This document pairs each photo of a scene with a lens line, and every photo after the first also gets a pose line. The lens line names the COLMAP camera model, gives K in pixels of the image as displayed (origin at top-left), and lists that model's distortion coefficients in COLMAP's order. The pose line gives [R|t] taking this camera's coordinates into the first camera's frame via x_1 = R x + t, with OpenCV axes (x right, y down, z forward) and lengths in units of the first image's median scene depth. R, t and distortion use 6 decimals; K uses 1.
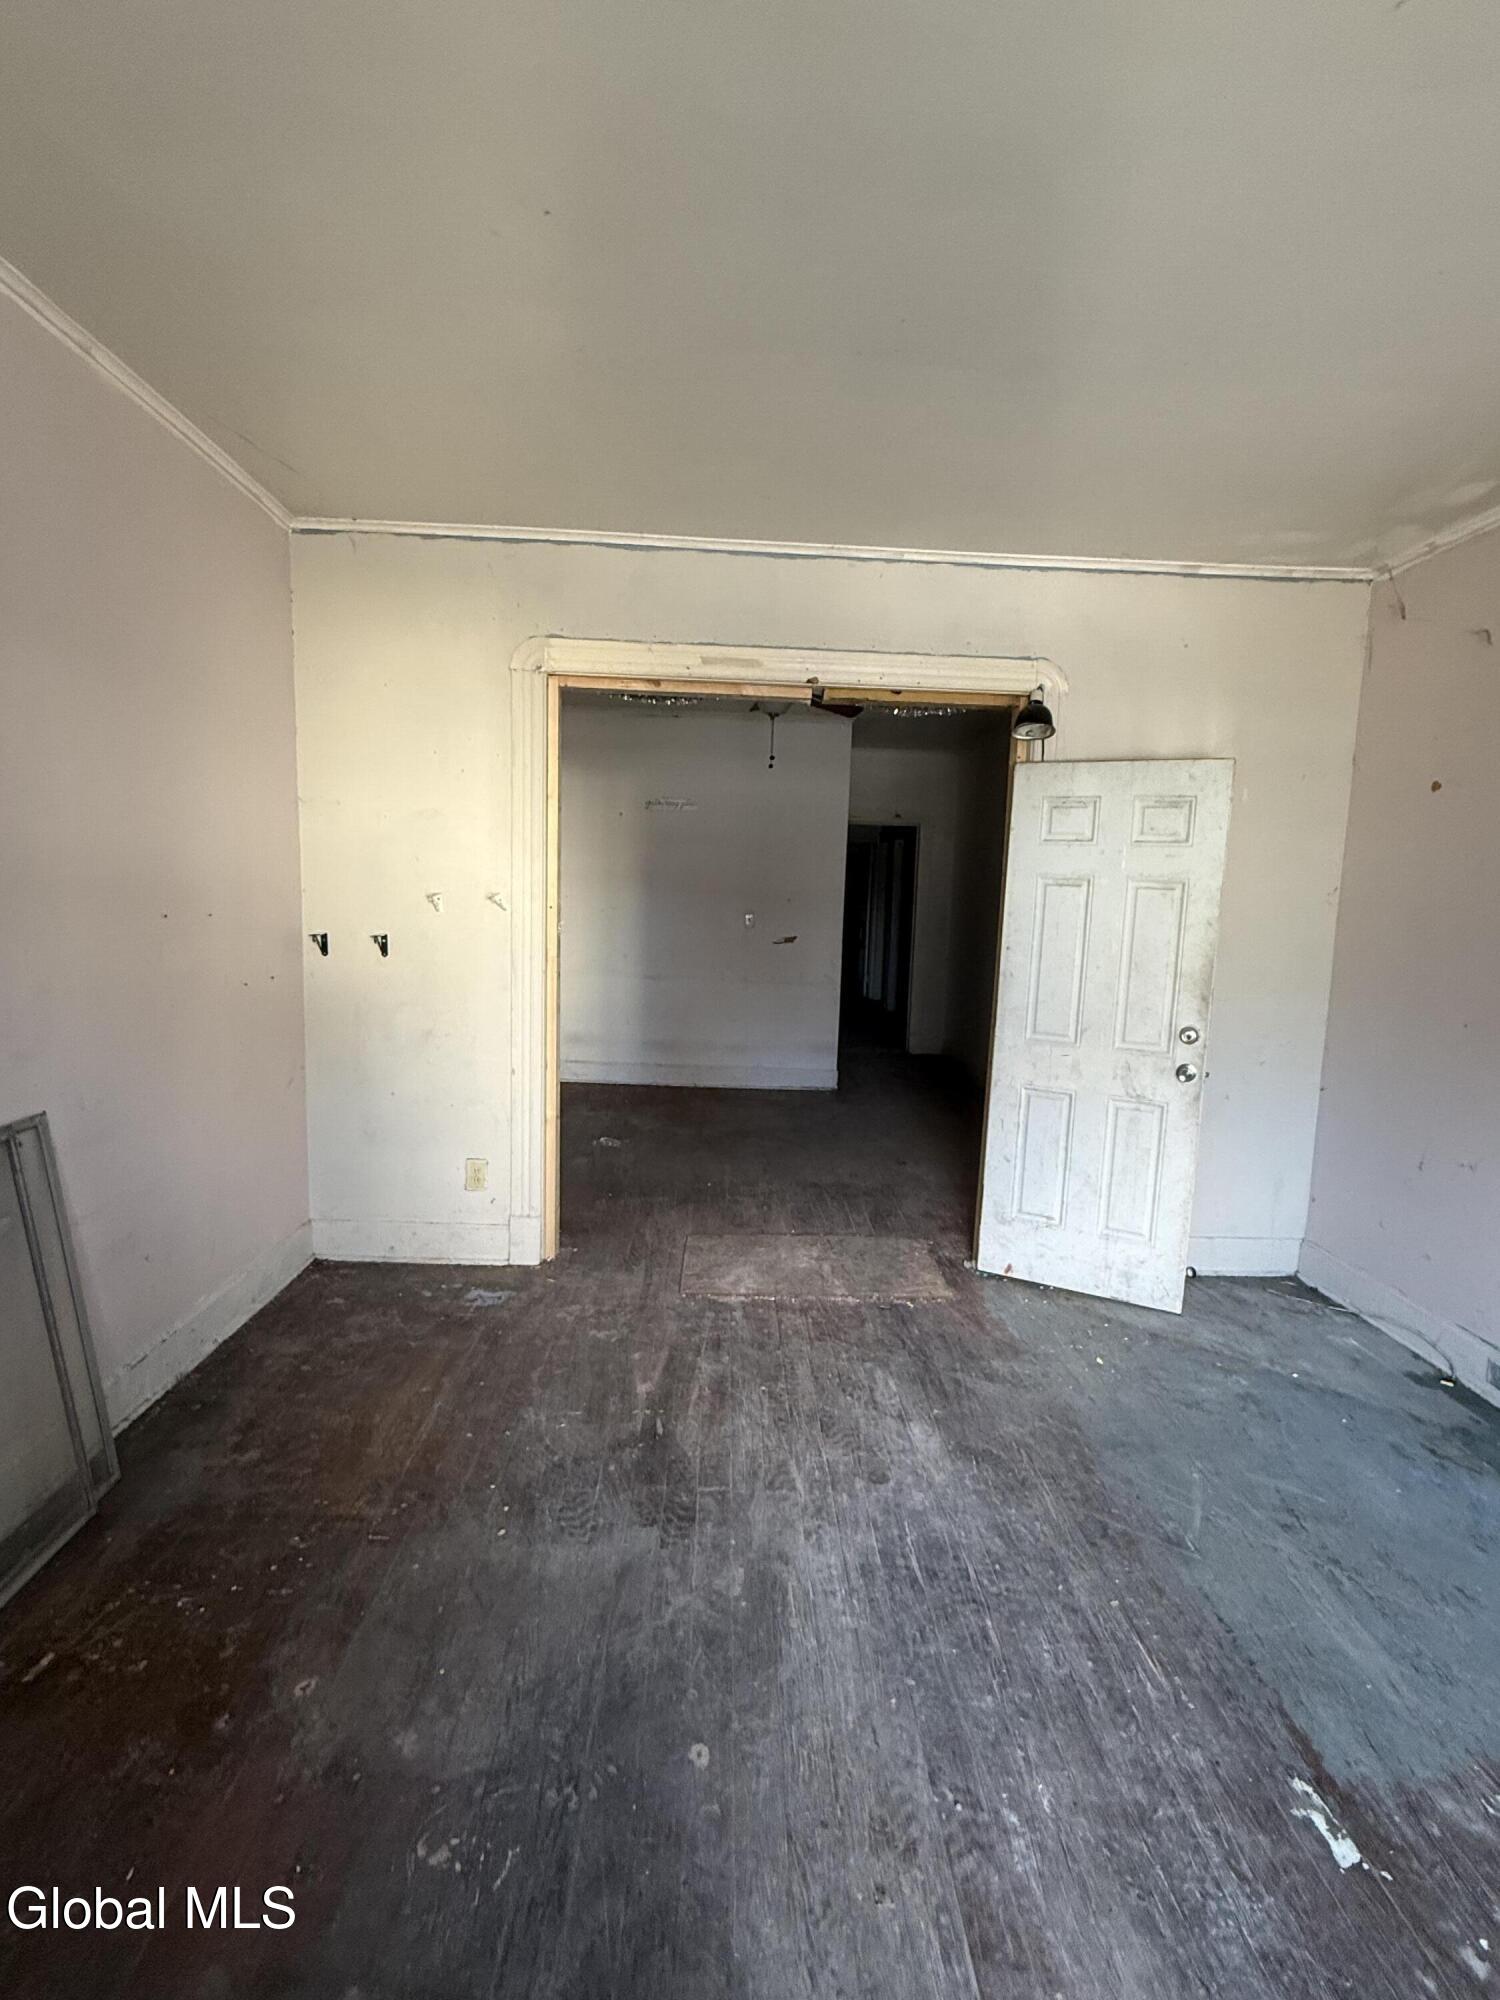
lens RADIAL K [[934.2, 0, 747.8], [0, 934.2, 1001.2], [0, 0, 1]] dist [0.002908, 0.000179]
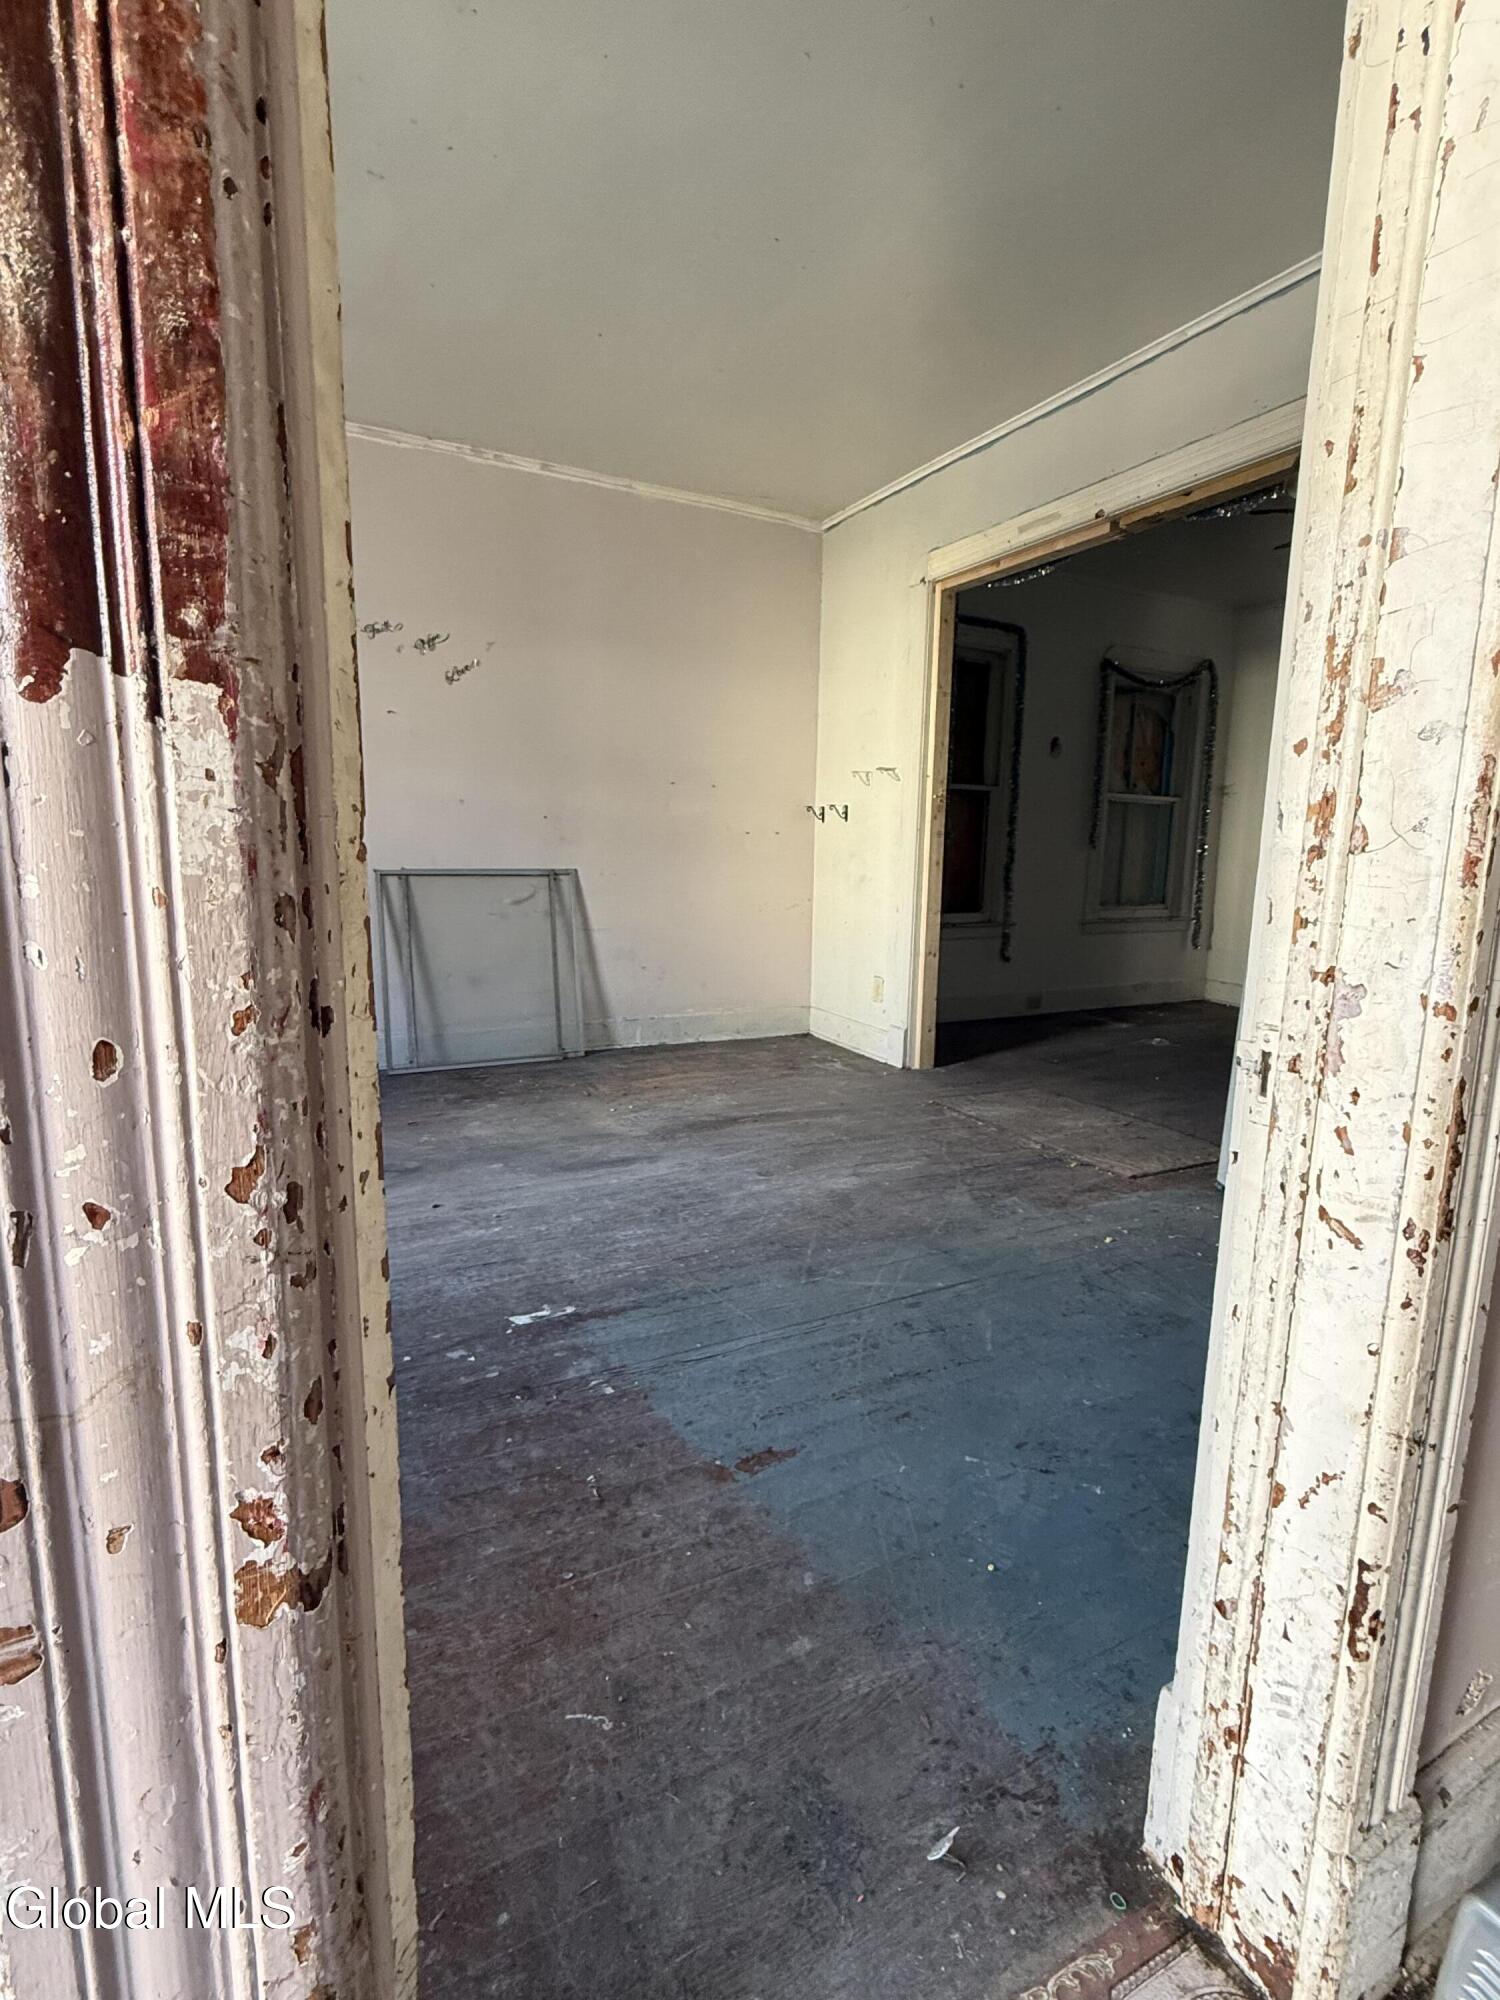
lens RADIAL K [[934.2, 0, 754.5], [0, 934.2, 997.0], [0, 0, 1]] dist [0.002908, 0.000179]
pose [[0.431312, 0.120838, -0.894074, 1.051773], [-0.120028, 0.989866, 0.075882, 0.154929], [0.894183, 0.074585, 0.441445, 0.355356]]
